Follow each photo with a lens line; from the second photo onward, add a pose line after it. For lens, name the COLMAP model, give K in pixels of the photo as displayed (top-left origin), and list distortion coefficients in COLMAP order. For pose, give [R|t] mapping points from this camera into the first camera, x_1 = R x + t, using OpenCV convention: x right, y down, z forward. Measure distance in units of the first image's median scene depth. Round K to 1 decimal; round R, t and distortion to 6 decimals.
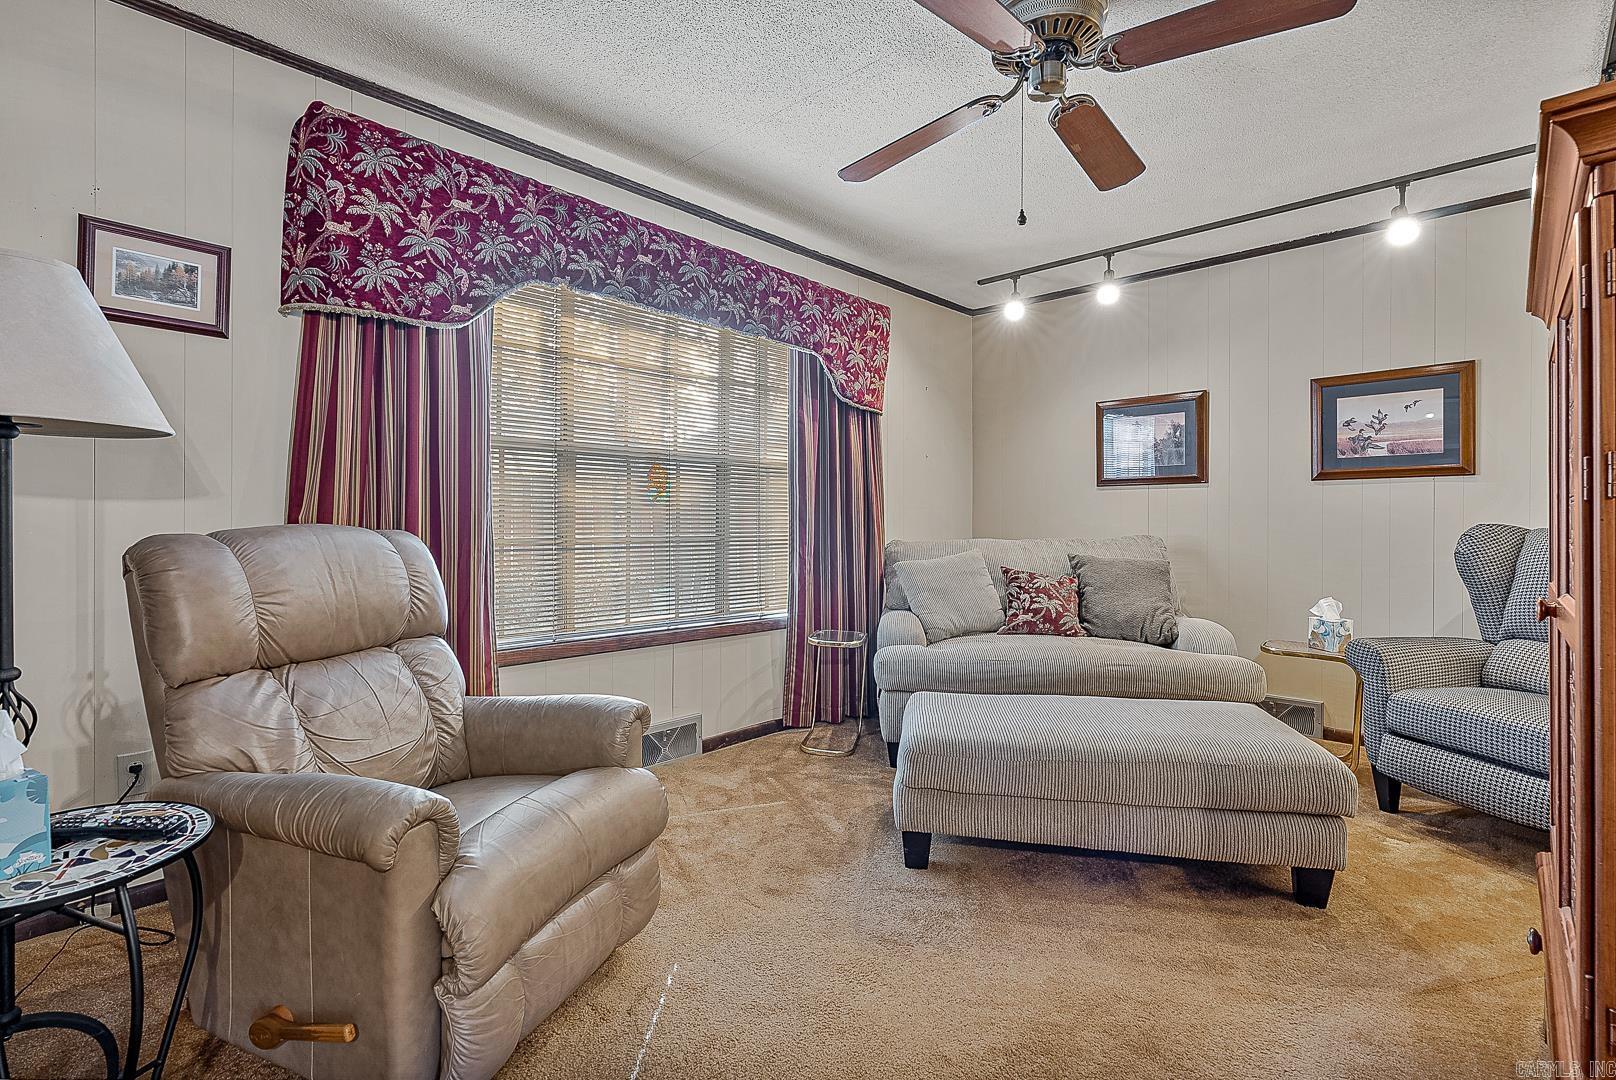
lens RADIAL K [[739.9, 0, 809.5], [0, 739.9, 525.4], [0, 0, 1]] dist [-0.011300, 0.003934]
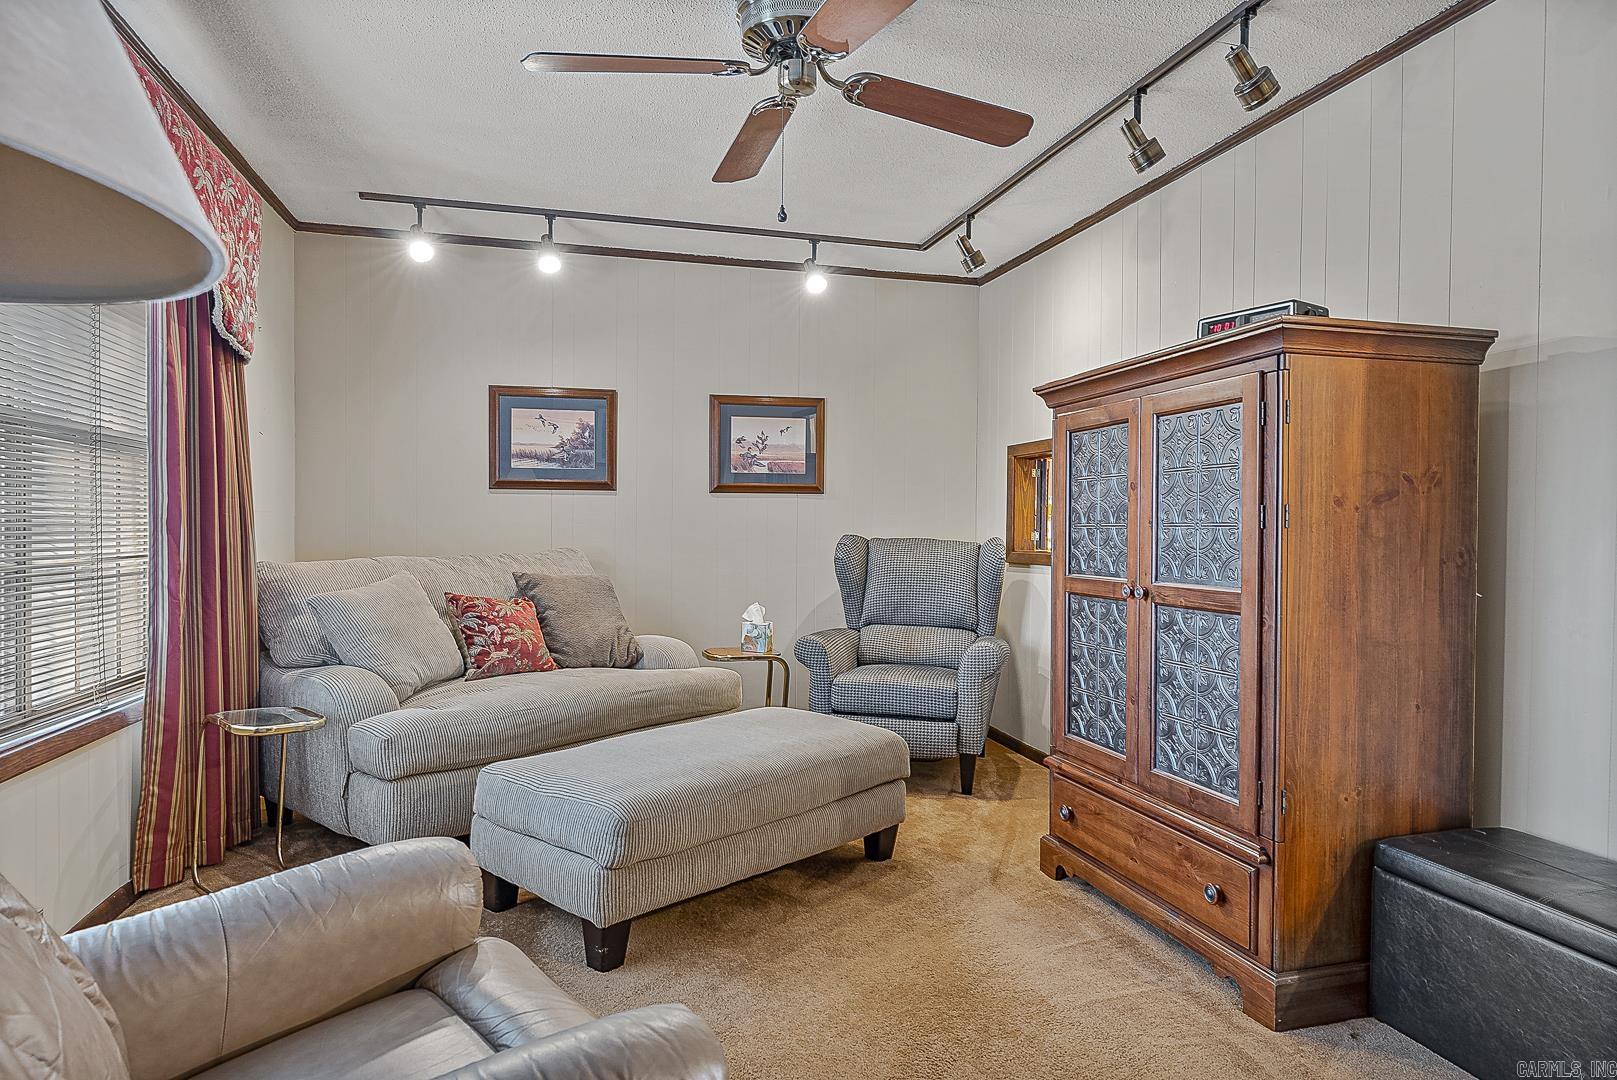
lens RADIAL K [[960.7, 0, 816.7], [0, 960.7, 548.0], [0, 0, 1]] dist [-0.012986, -0.001309]
pose [[0.509504, -0.016452, 0.860311, -0.418904], [0.001661, 0.999834, 0.018137, -0.007370], [-0.860467, -0.007812, 0.509446, 0.188260]]
